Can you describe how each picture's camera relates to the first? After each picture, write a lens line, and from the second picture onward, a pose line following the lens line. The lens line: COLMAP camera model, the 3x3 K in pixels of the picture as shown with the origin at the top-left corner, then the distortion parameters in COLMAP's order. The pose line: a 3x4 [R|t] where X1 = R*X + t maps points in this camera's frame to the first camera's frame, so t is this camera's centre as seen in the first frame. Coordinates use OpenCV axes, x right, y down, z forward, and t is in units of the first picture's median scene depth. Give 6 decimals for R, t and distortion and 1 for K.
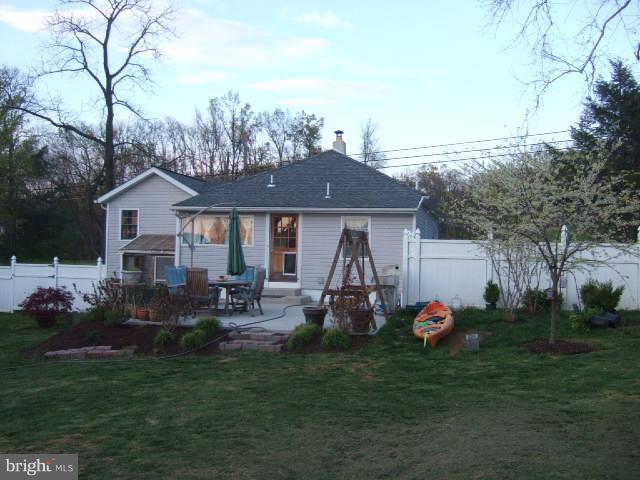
lens RADIAL K [[651.0, 0, 320.0], [0, 651.0, 240.0], [0, 0, 1]] dist [-0.071116, -0.001481]
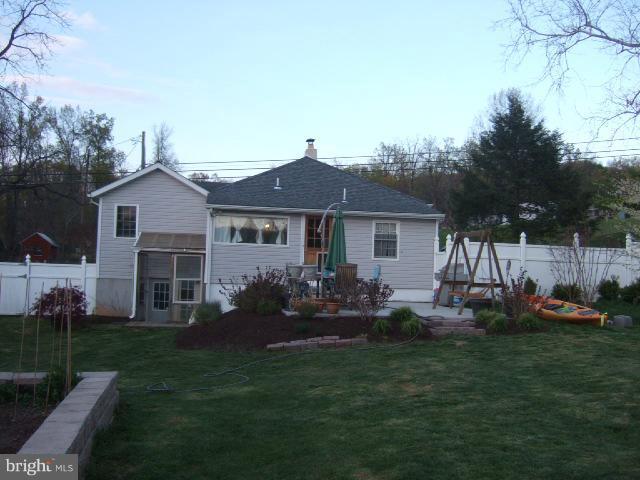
lens RADIAL K [[651.0, 0, 320.0], [0, 651.0, 240.0], [0, 0, 1]] dist [-0.071116, -0.001481]
pose [[0.935830, 0.022068, 0.351761, -0.358968], [-0.017467, 0.999715, -0.016247, 0.013543], [-0.352020, 0.009060, 0.935949, 0.013015]]
